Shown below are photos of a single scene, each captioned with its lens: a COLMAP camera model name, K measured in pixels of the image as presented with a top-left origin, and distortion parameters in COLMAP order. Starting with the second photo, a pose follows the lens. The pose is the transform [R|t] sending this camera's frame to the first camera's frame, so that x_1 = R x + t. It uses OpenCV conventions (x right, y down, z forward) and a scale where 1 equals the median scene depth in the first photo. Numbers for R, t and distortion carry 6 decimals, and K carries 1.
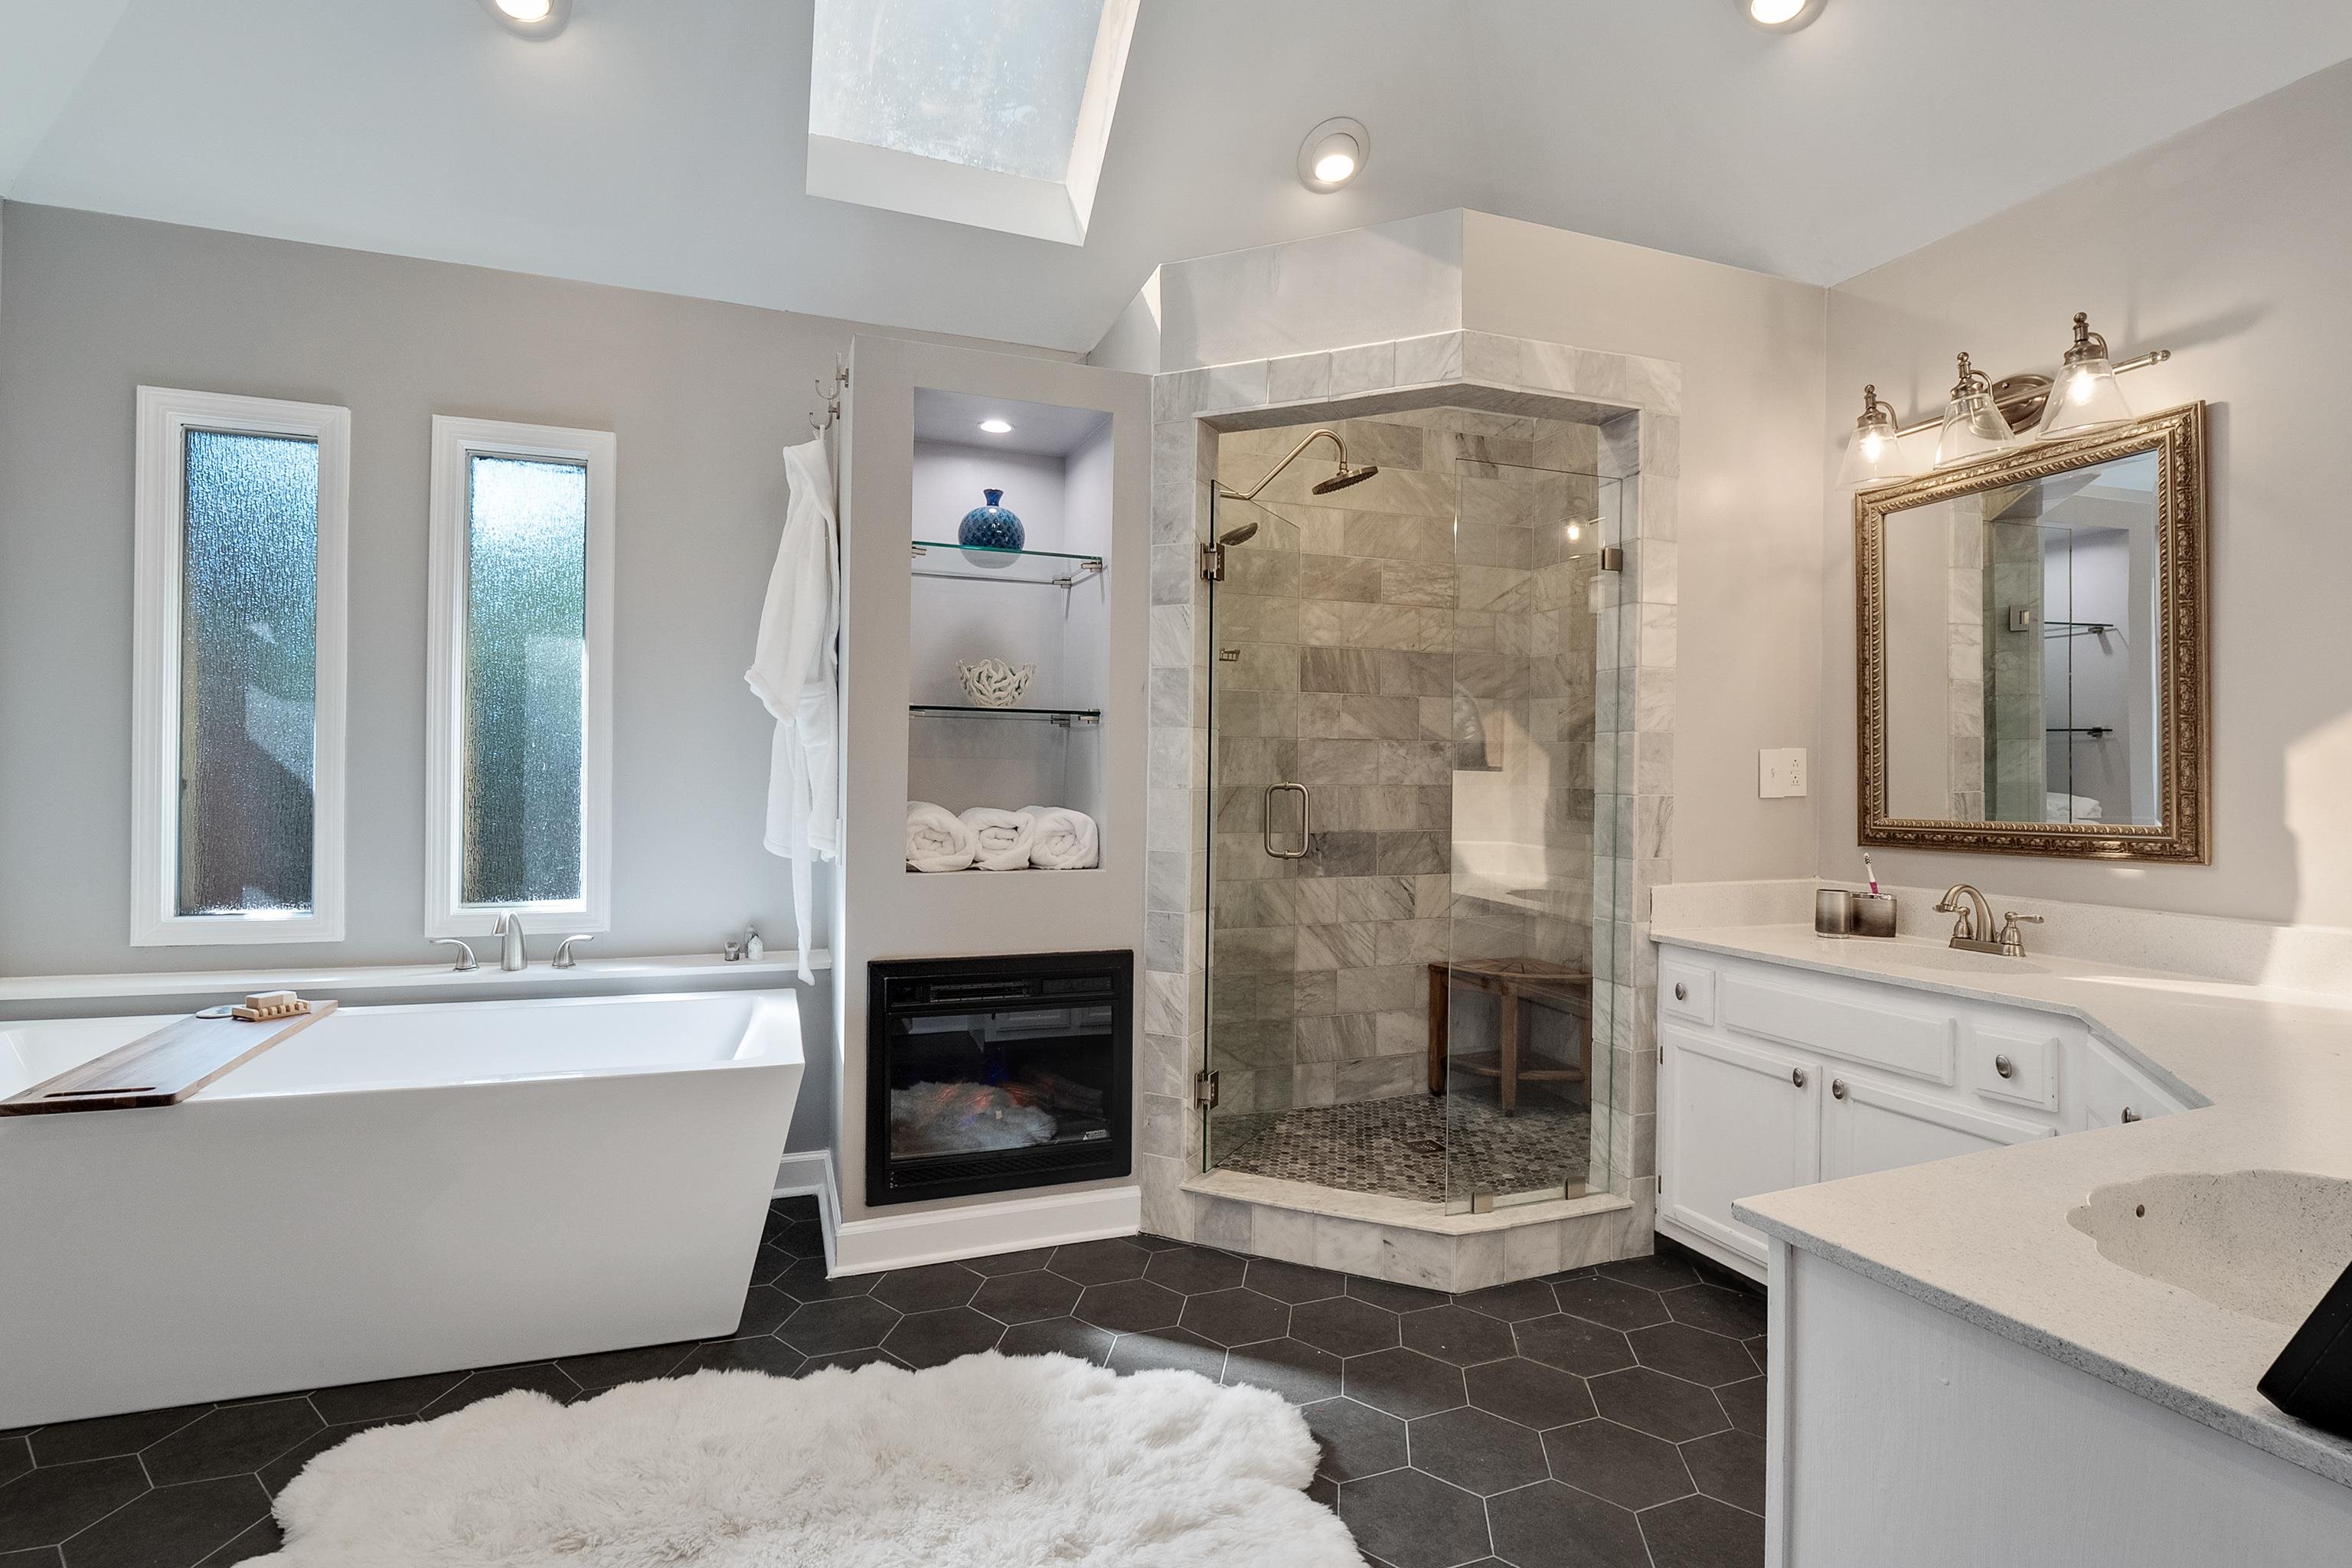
lens RADIAL K [[1112.2, 0, 1155.4], [0, 1112.2, 776.3], [0, 0, 1]] dist [-0.008281, -0.003323]
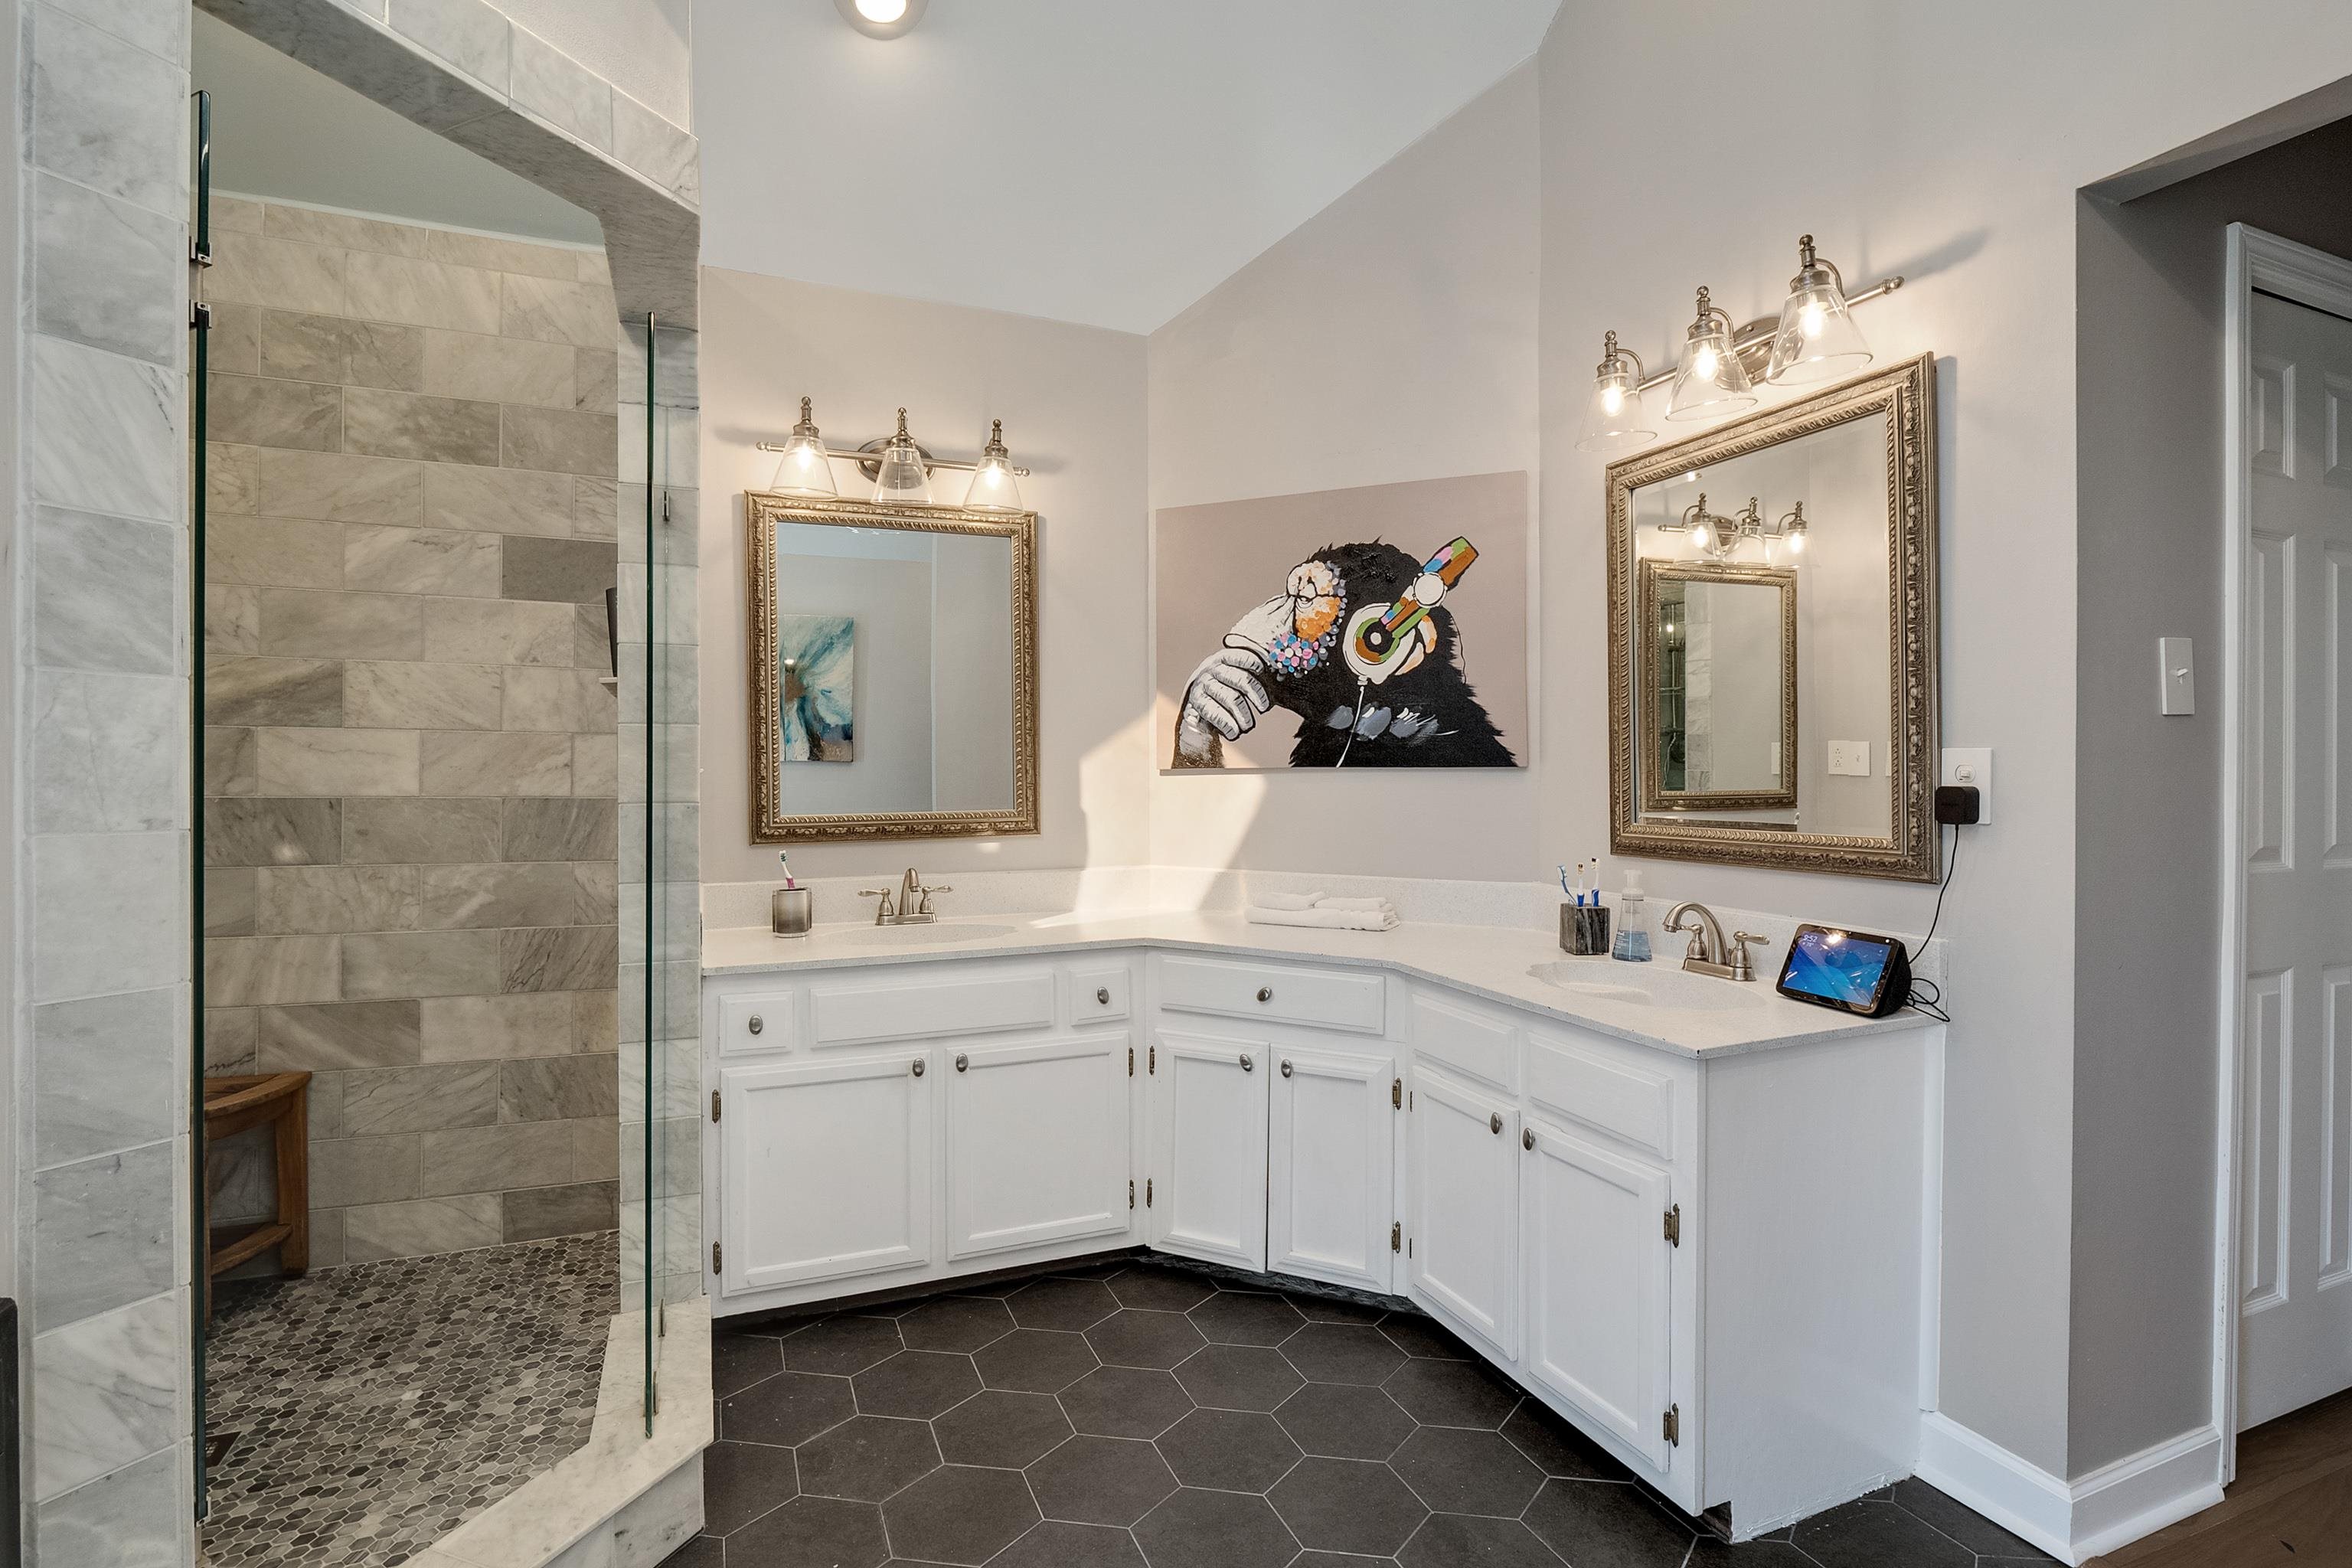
lens RADIAL K [[1112.2, 0, 1153.8], [0, 1112.2, 772.5], [0, 0, 1]] dist [-0.008281, -0.003323]
pose [[-0.024877, -0.010619, 0.999634, -0.377504], [0.001794, 0.999942, 0.010667, -0.012695], [-0.999689, 0.002058, -0.024857, 0.652045]]
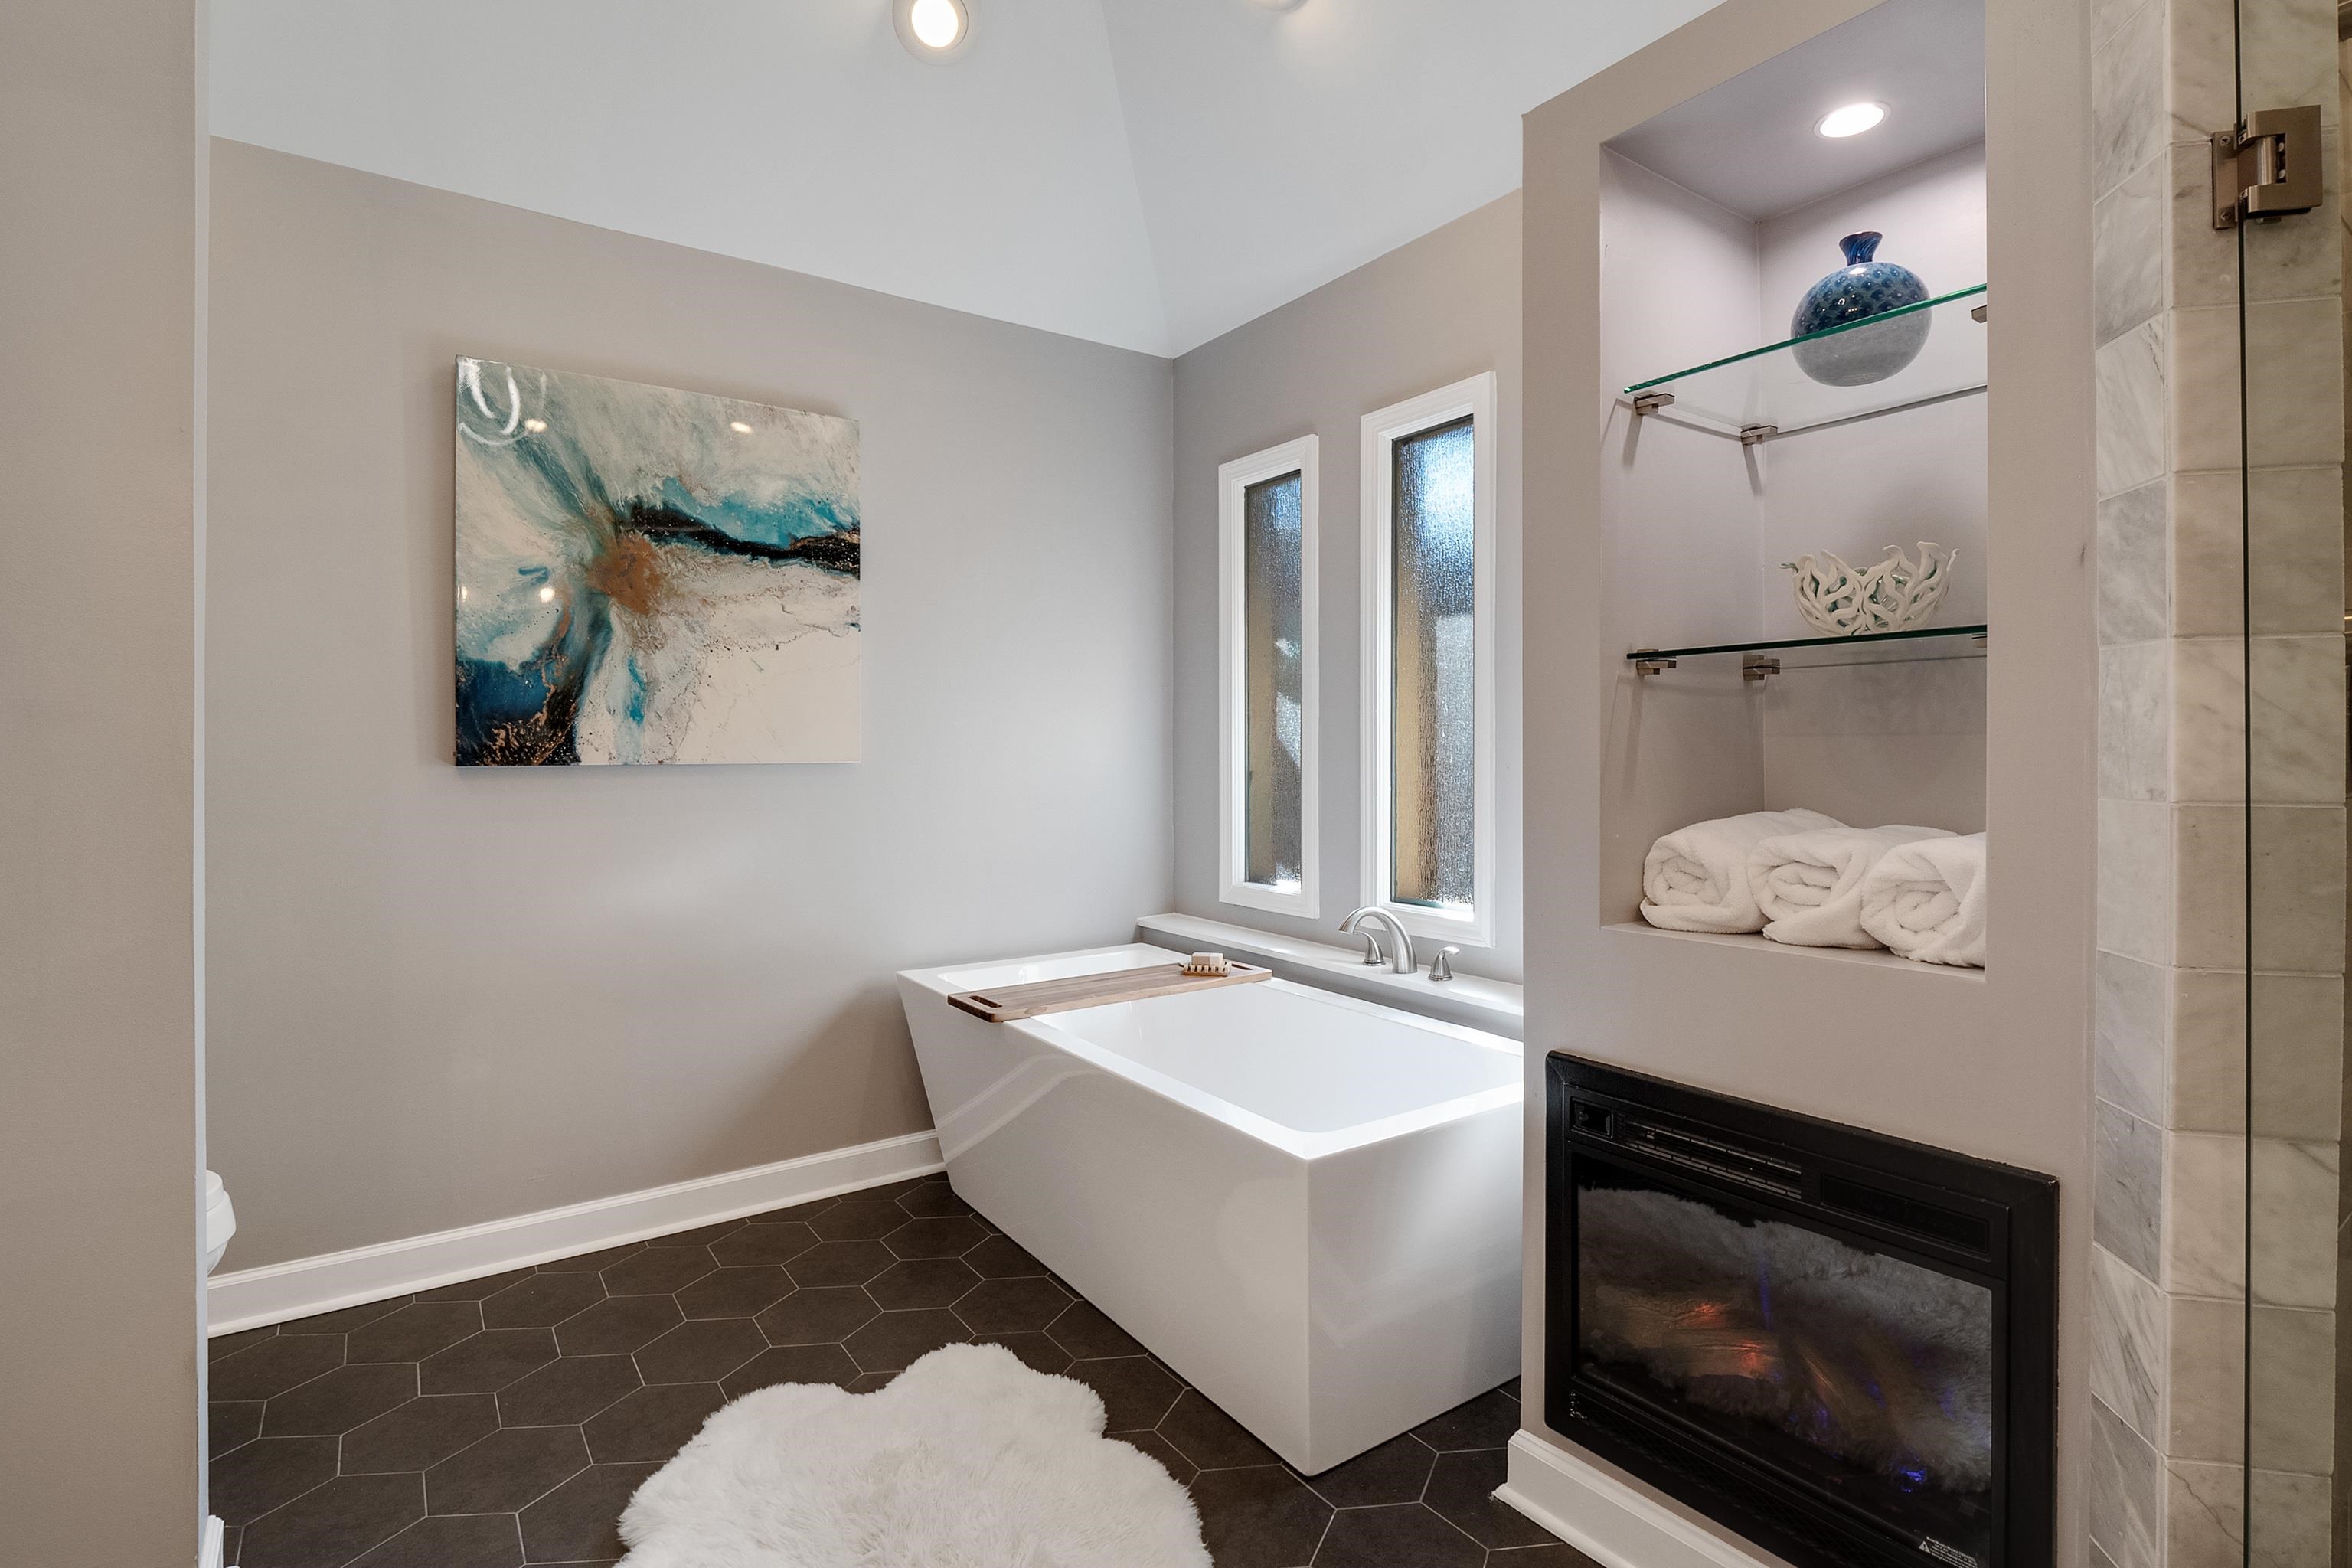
lens RADIAL K [[1112.2, 0, 1201.6], [0, 1112.2, 754.4], [0, 0, 1]] dist [-0.008281, -0.003323]
pose [[0.274830, -0.012434, -0.961412, 0.296552], [0.015045, 0.999850, -0.008631, -0.006367], [0.961375, -0.012093, 0.274976, 0.579956]]
